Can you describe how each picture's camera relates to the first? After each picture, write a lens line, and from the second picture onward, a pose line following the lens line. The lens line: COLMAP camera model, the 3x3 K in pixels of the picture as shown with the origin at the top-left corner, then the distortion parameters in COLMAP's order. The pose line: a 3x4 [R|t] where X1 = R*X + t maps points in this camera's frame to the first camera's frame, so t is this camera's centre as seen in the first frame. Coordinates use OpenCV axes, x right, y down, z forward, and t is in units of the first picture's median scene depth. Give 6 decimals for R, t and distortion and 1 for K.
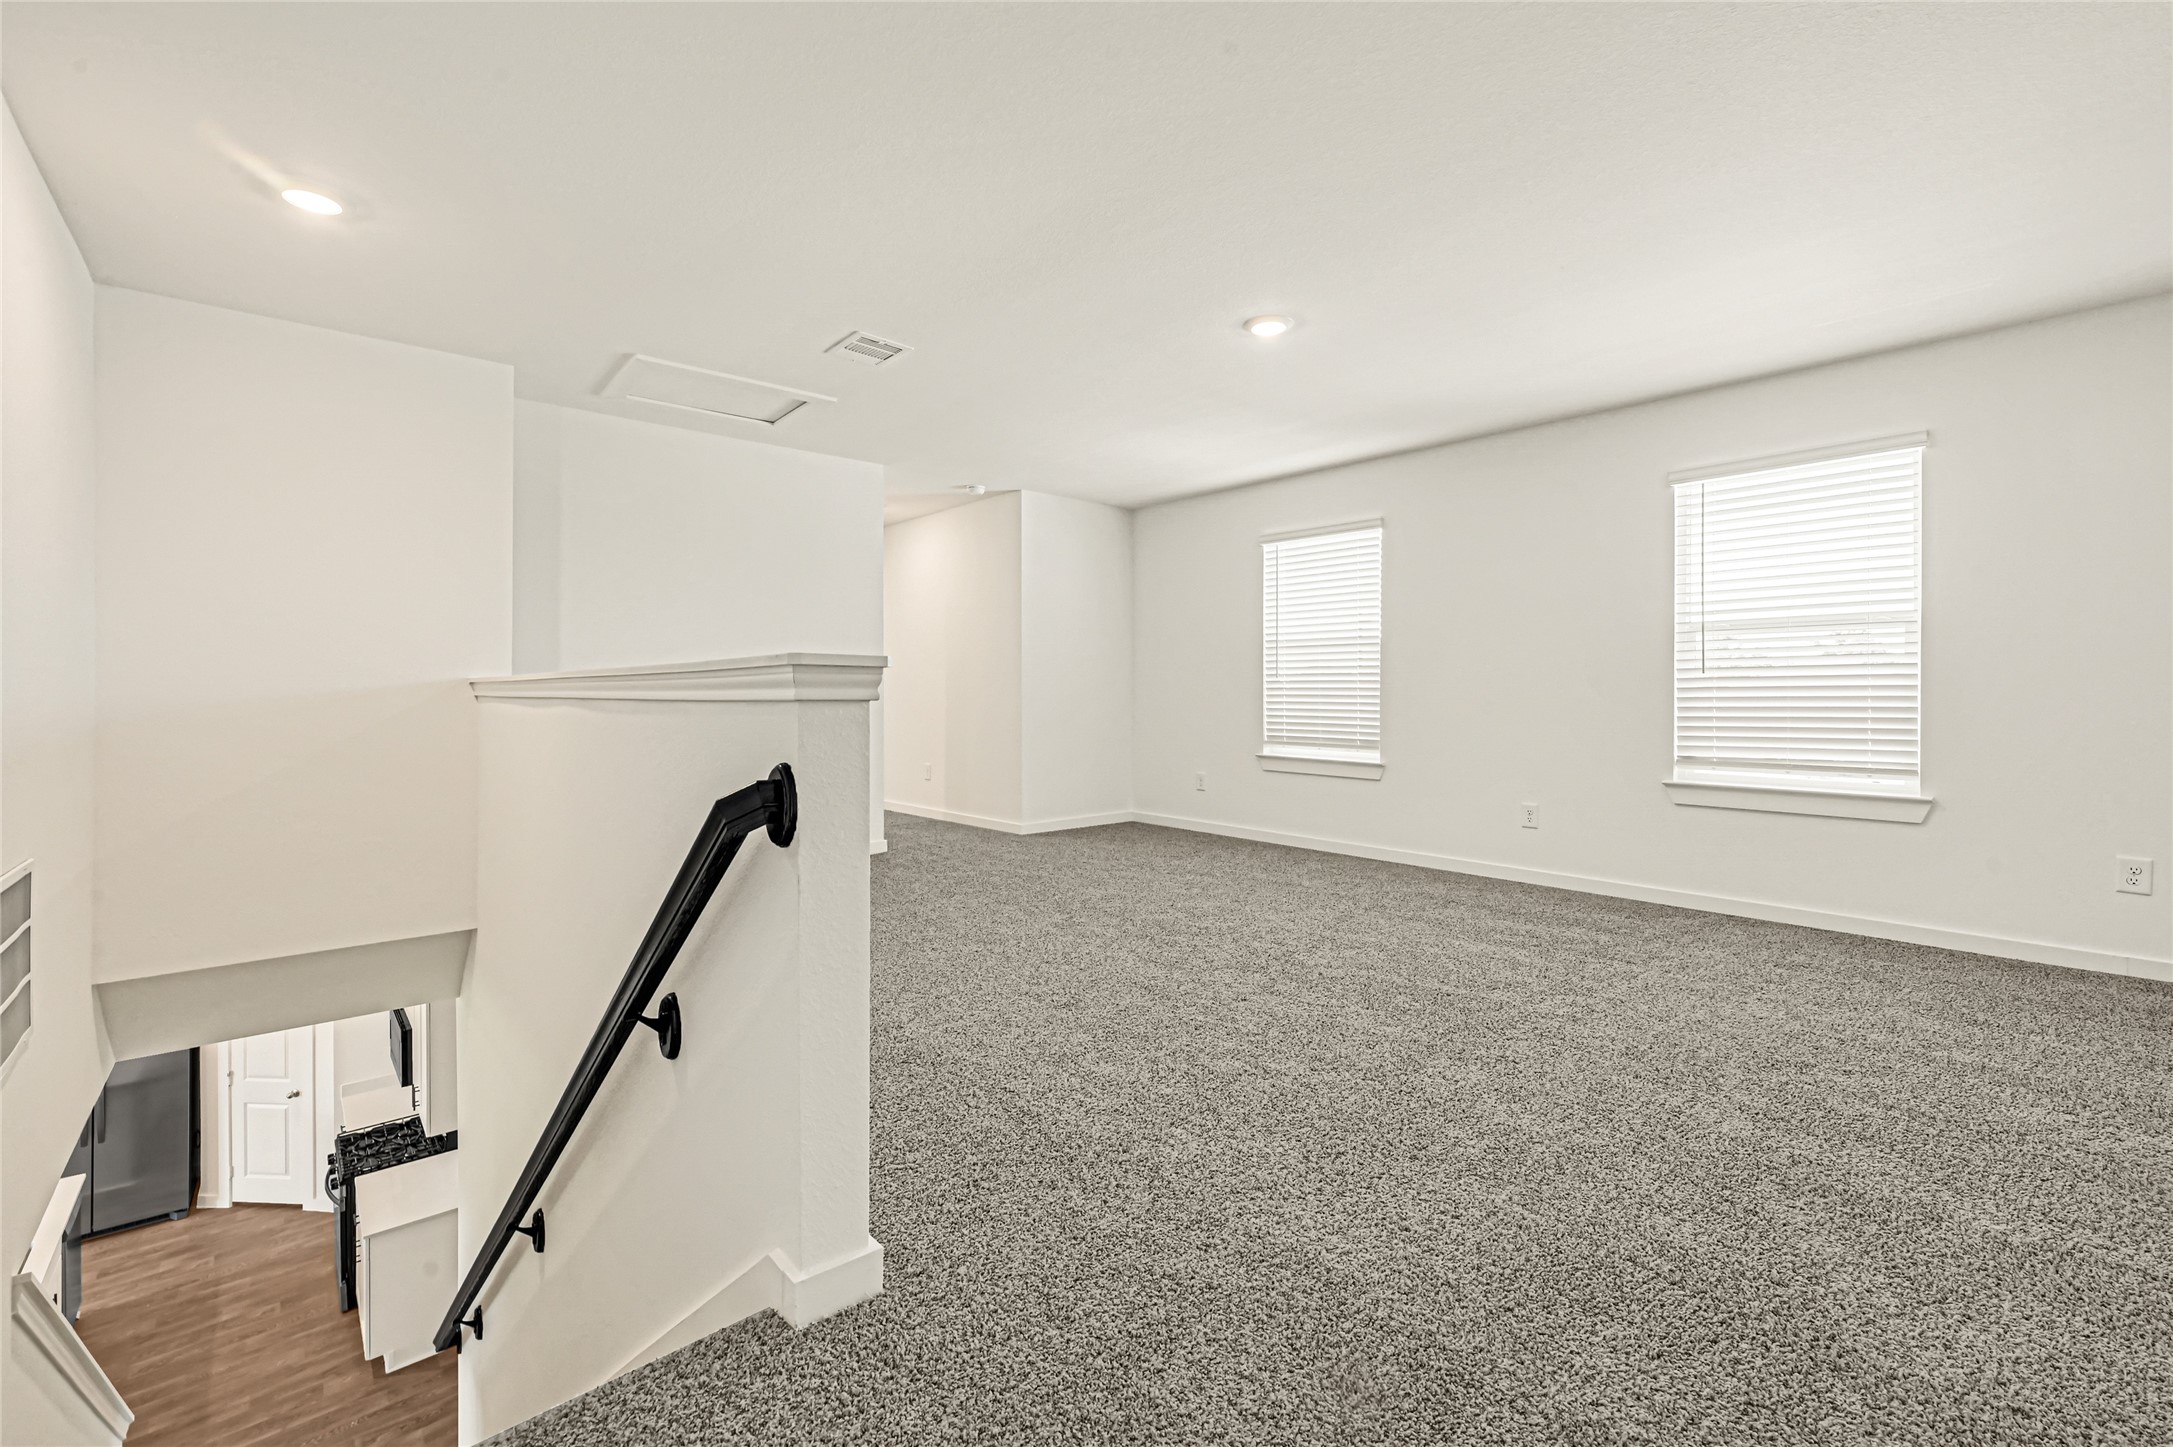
lens RADIAL K [[911.5, 0, 1091.2], [0, 911.5, 690.6], [0, 0, 1]] dist [0.003075, 0.000031]
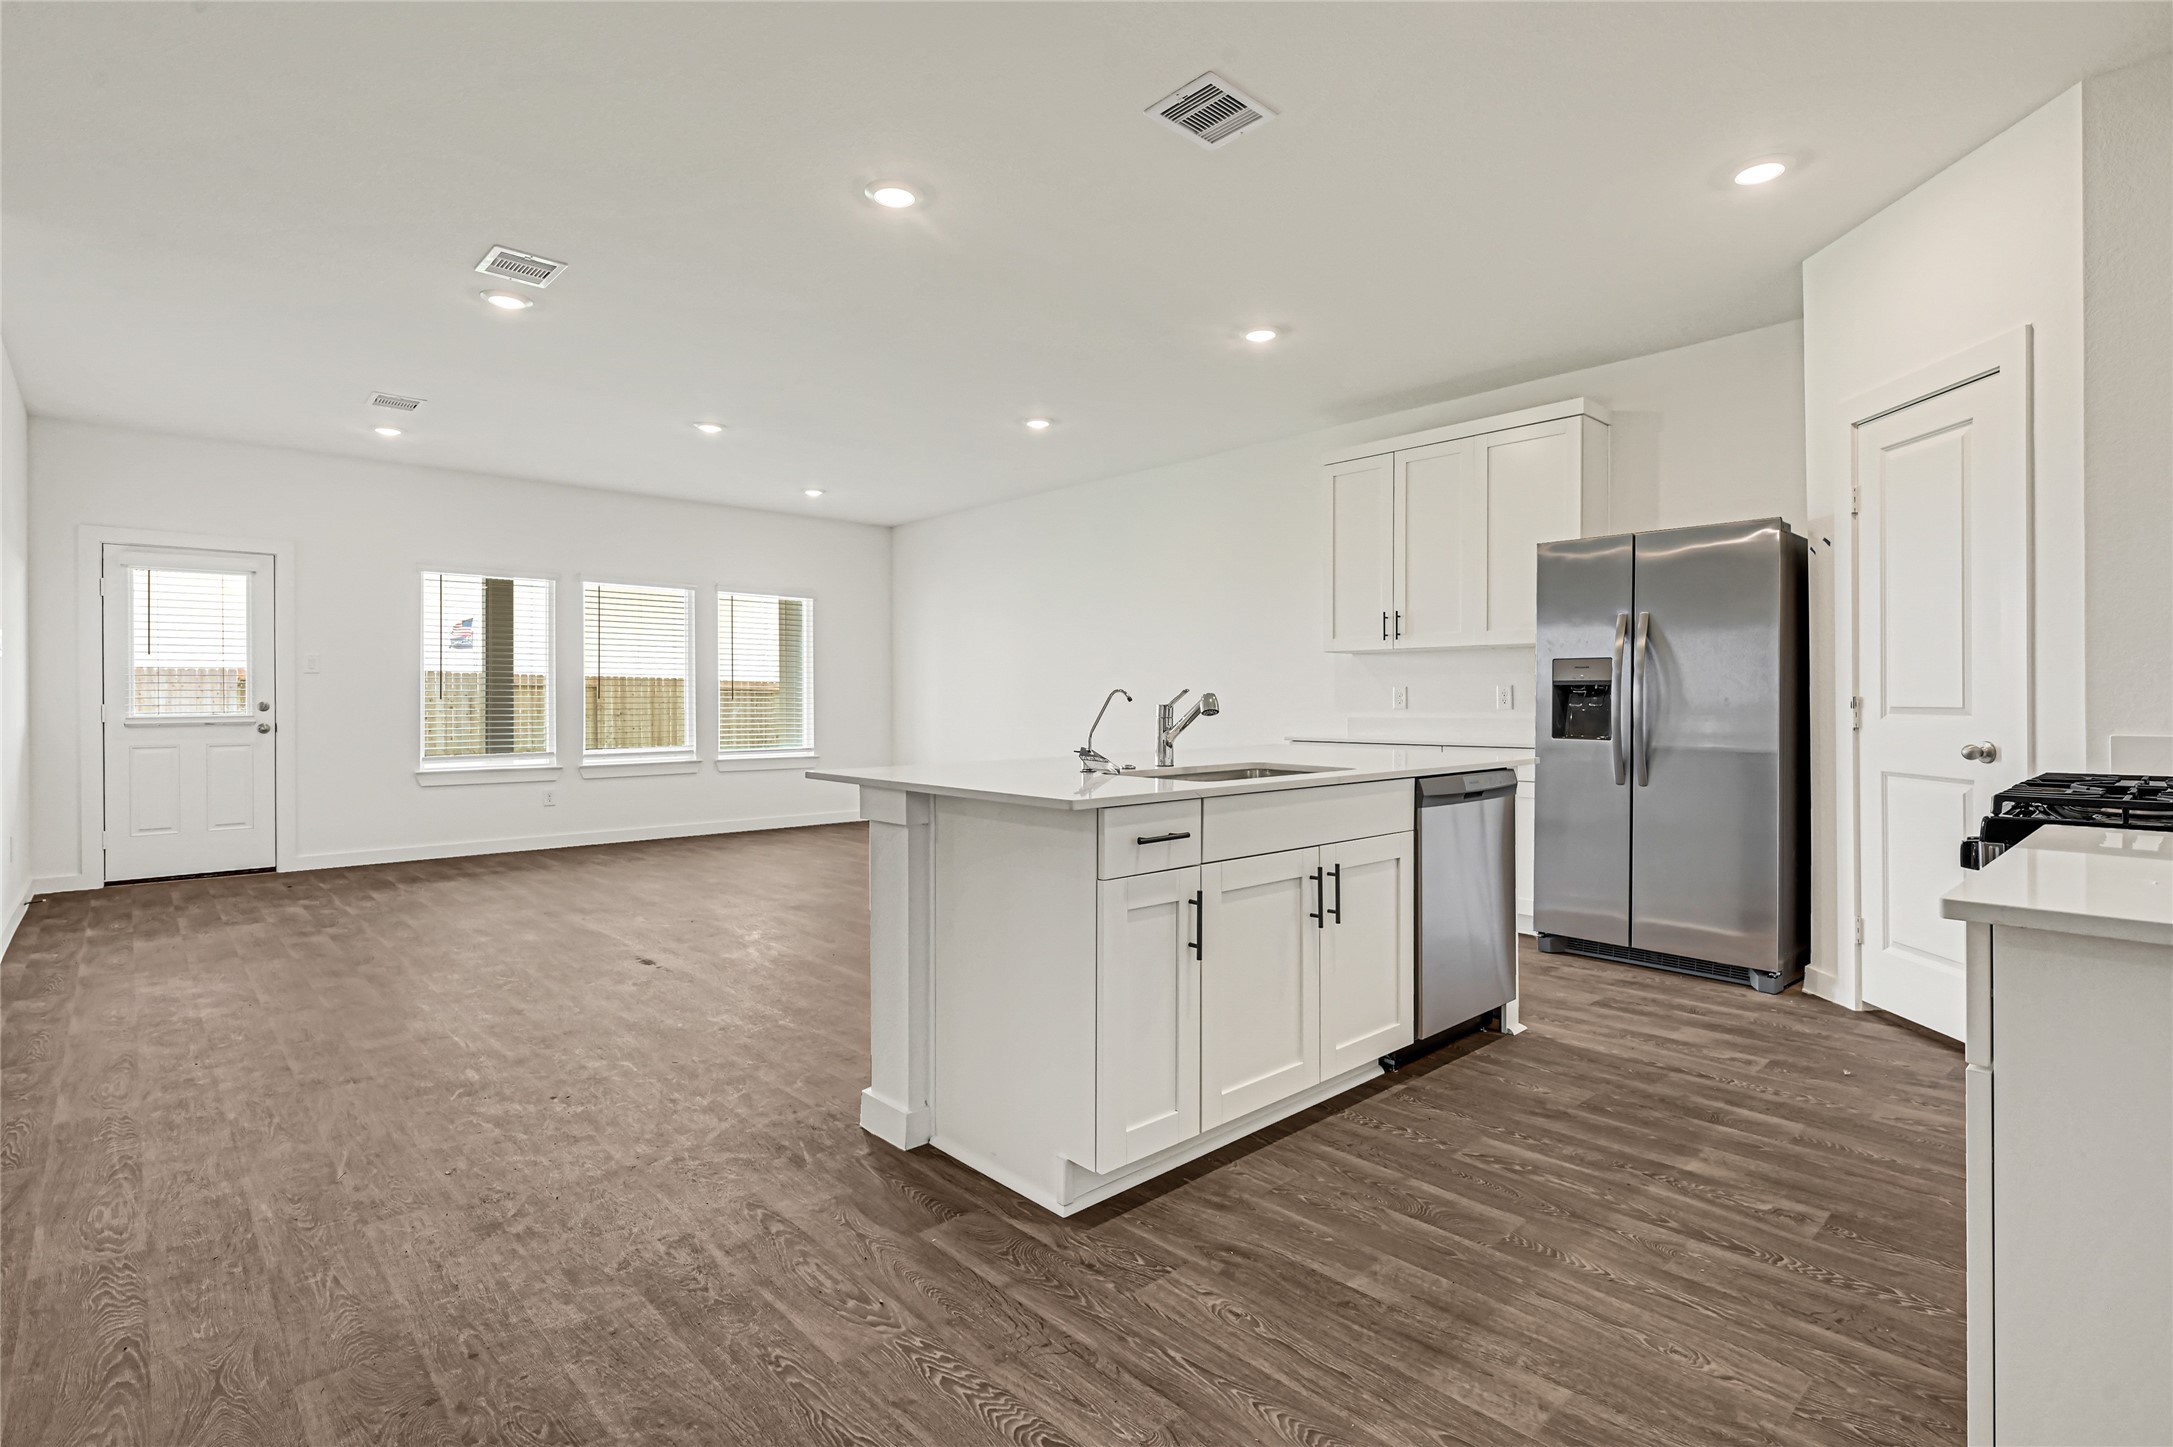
lens RADIAL K [[1041.3, 0, 1099.3], [0, 1041.3, 719.7], [0, 0, 1]] dist [-0.006363, -0.000998]
pose [[0.022871, 0.011371, -0.999674, -0.540587], [0.004549, 0.999924, 0.011478, 0.494272], [0.999728, -0.004810, 0.022817, 0.742757]]
